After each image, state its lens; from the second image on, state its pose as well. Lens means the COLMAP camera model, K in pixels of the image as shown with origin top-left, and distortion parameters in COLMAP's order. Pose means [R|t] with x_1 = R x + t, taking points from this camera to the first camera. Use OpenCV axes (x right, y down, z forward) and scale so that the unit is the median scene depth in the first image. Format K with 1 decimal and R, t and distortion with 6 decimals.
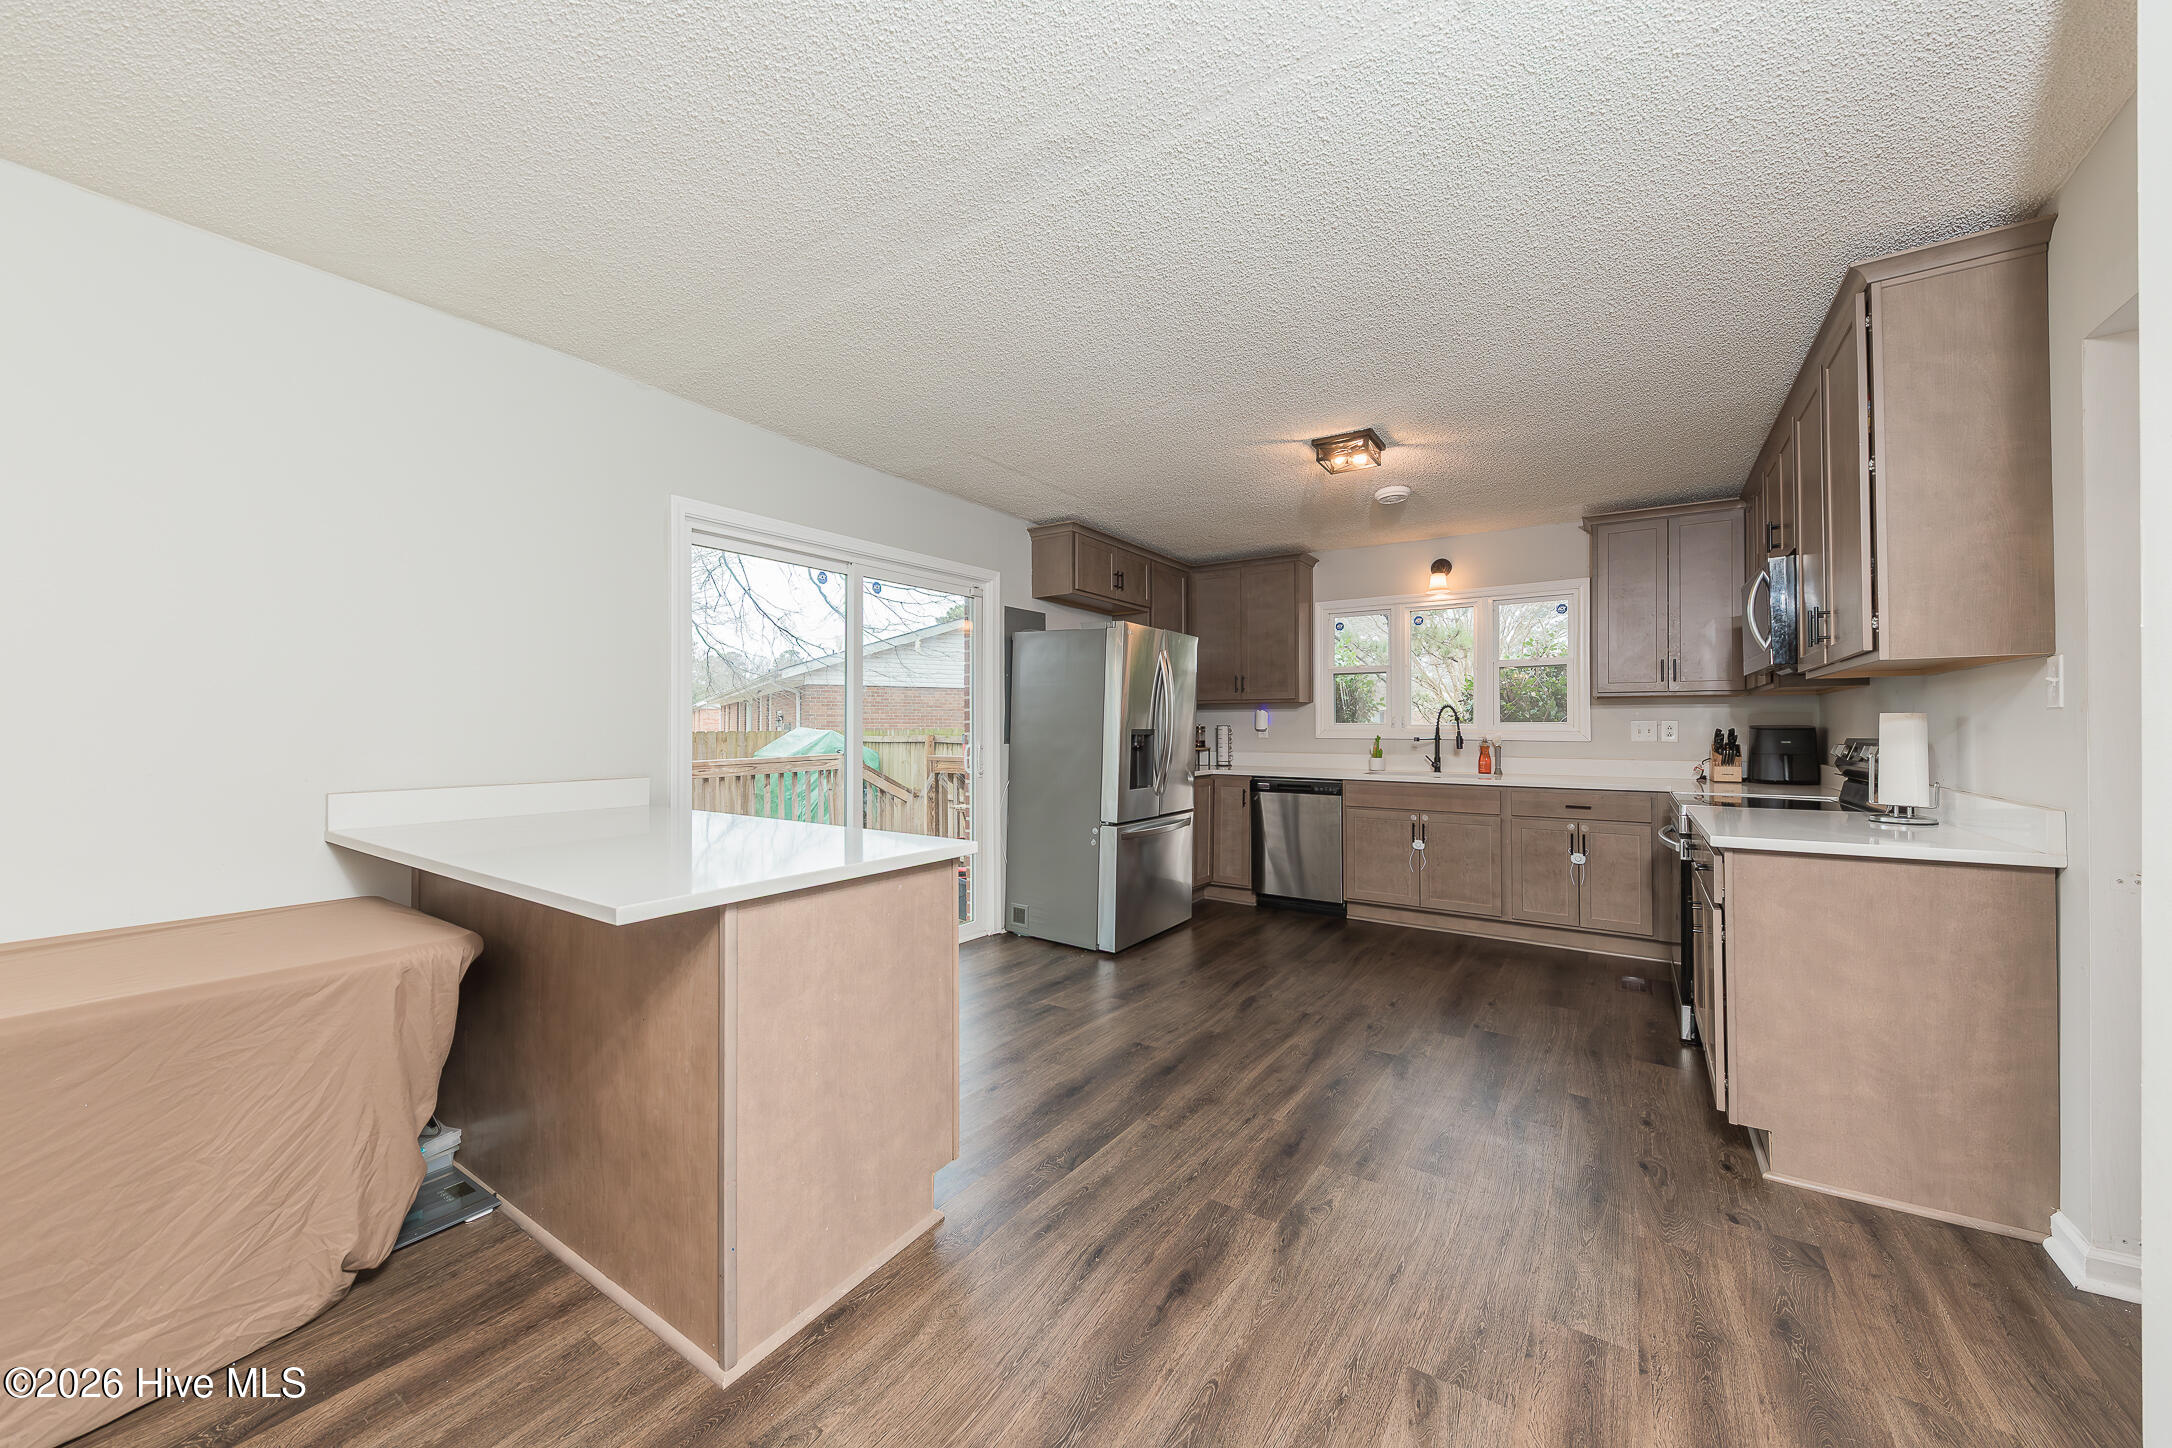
lens RADIAL K [[806.0, 0, 1075.4], [0, 806.0, 722.1], [0, 0, 1]] dist [-0.001647, -0.002661]
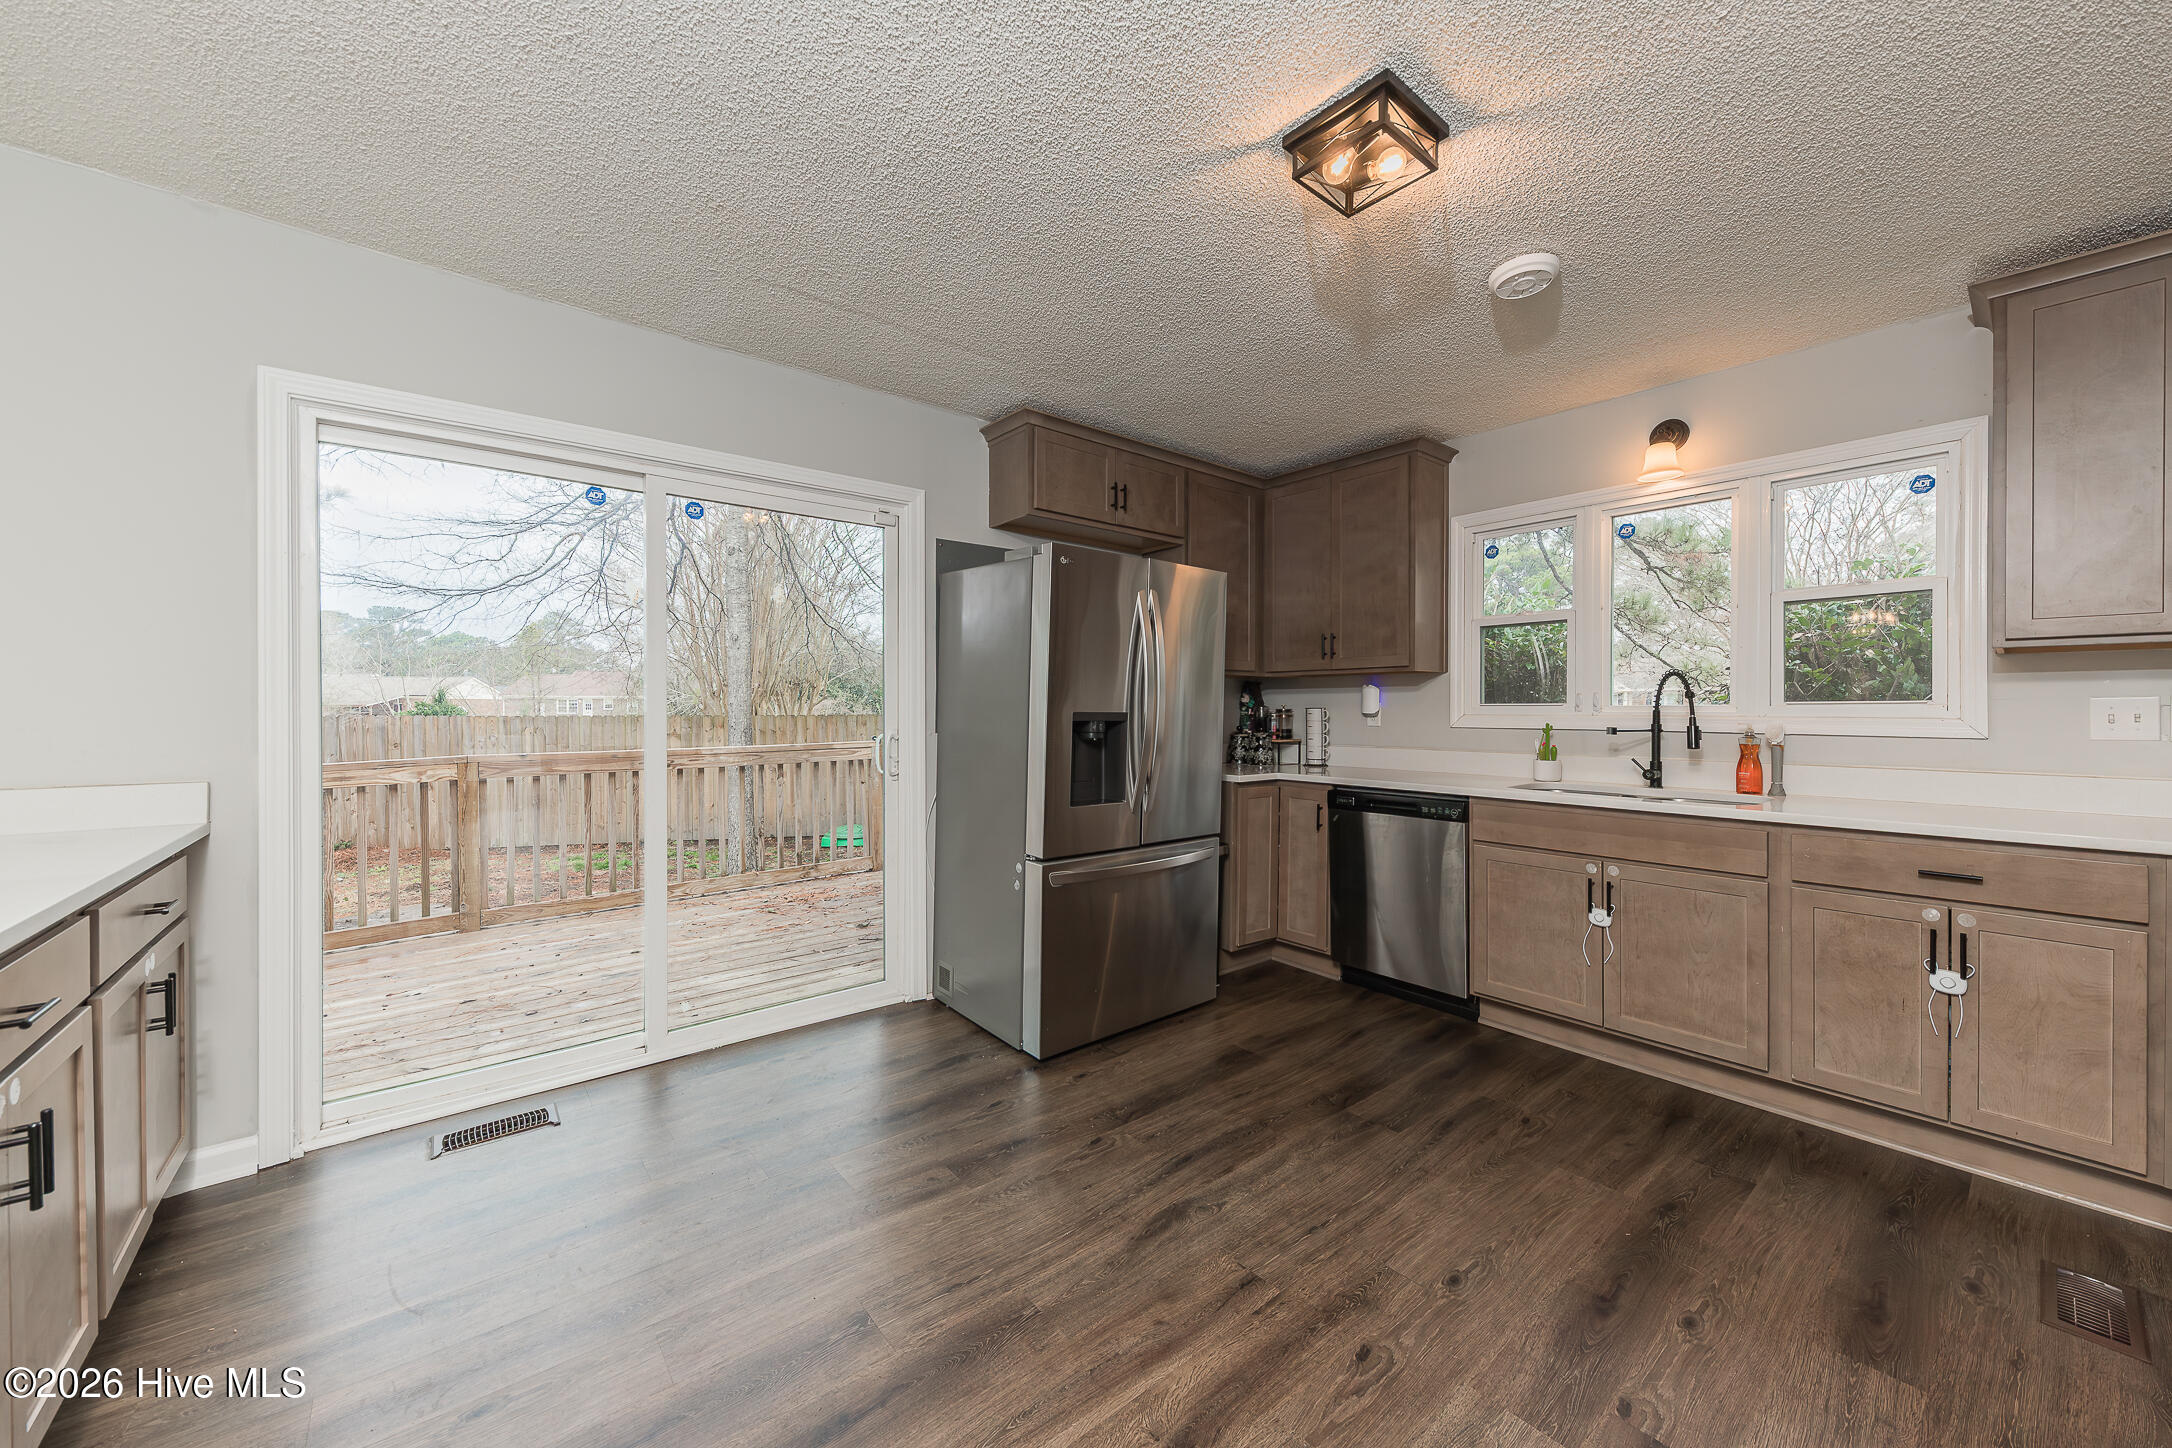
lens RADIAL K [[806.0, 0, 1083.2], [0, 806.0, 716.7], [0, 0, 1]] dist [-0.001647, -0.002661]
pose [[0.959609, 0.002605, -0.281324, 0.232837], [0.000977, 0.999920, 0.012591, 0.003697], [0.281334, -0.012357, 0.959530, 0.352449]]
